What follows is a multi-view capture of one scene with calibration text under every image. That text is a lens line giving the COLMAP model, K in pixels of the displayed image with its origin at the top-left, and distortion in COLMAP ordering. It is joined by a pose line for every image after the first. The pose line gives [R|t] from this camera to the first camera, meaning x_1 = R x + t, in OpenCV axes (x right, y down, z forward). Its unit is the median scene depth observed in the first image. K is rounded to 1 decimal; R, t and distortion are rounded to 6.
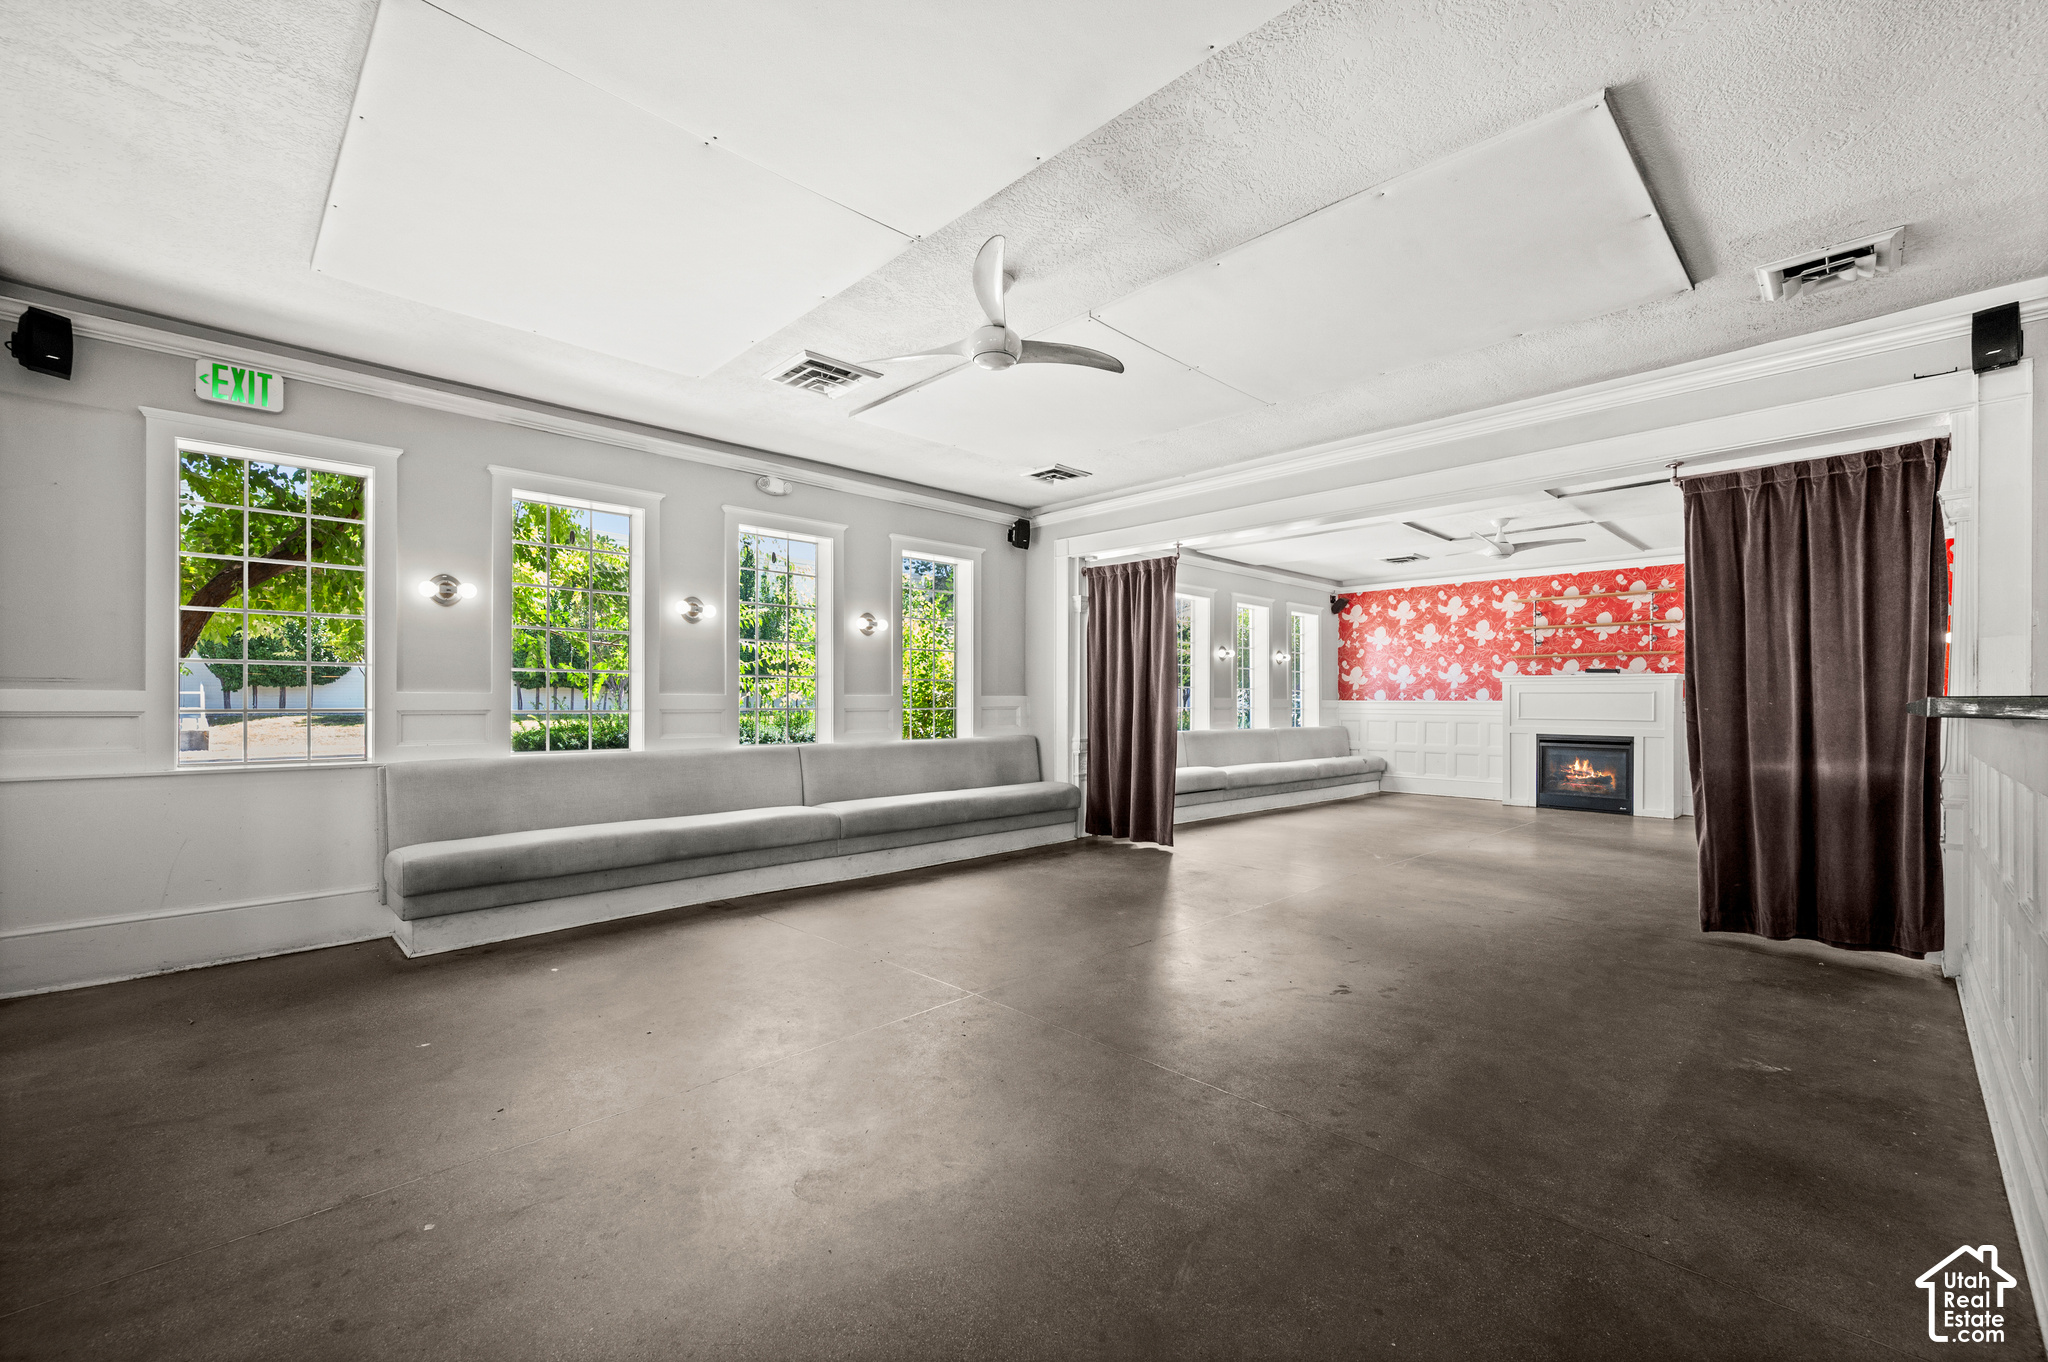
lens RADIAL K [[844.4, 0, 1029.1], [0, 844.4, 689.6], [0, 0, 1]] dist [-0.001152, -0.000256]
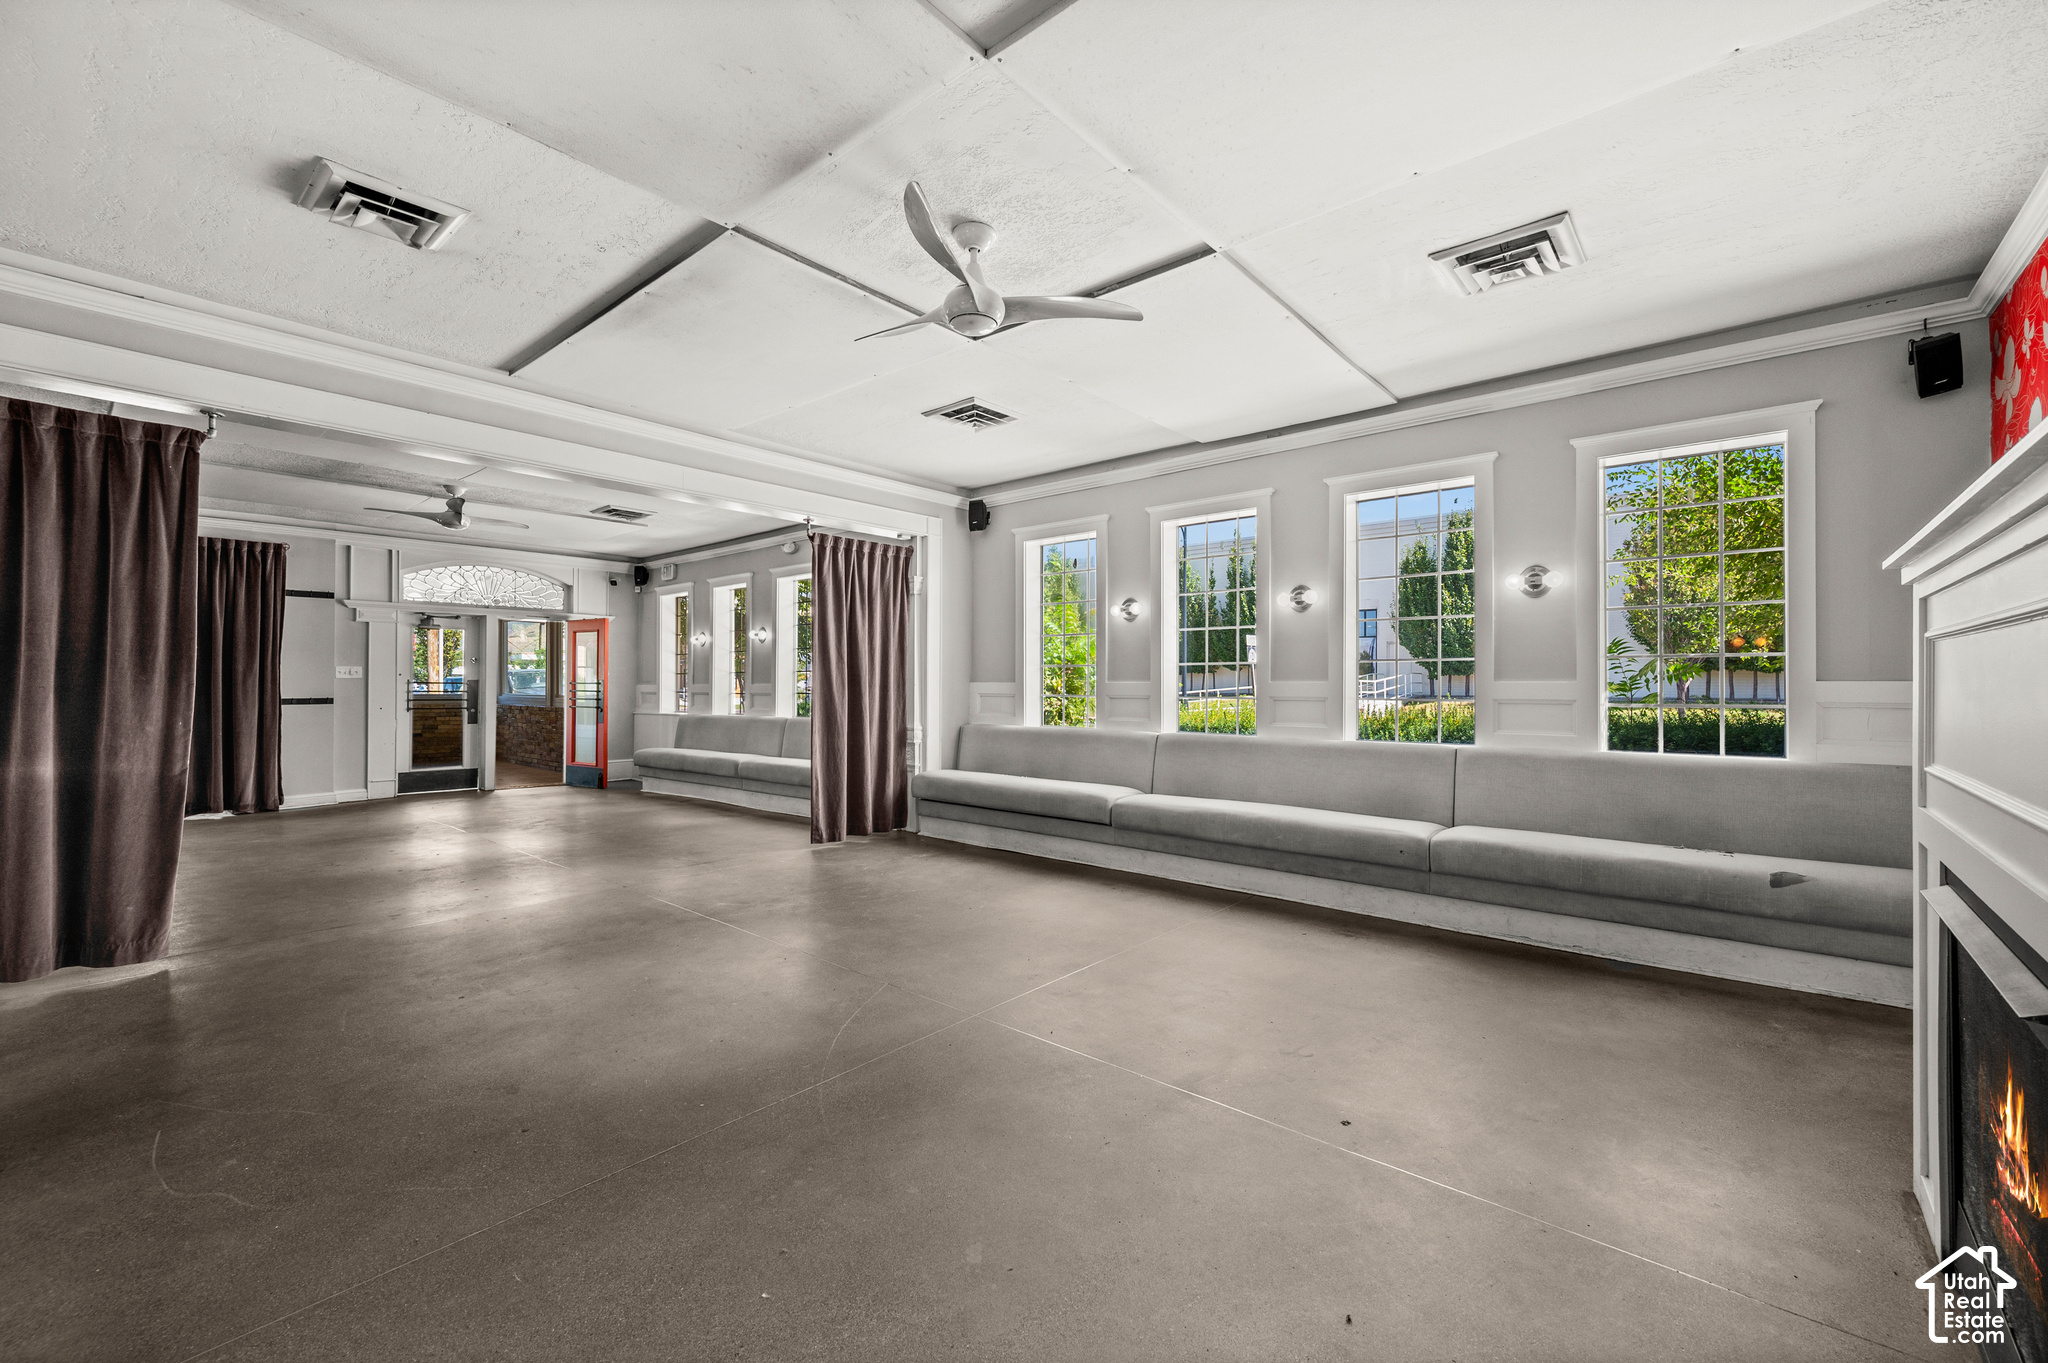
lens RADIAL K [[878.0, 0, 1024.0], [0, 878.0, 681.5], [0, 0, 1]] dist [0.000855, 0.000093]
pose [[0.059192, -0.012778, -0.998165, 0.584373], [0.013989, 0.999831, -0.011970, 0.011550], [0.998149, -0.013255, 0.059360, 0.593753]]
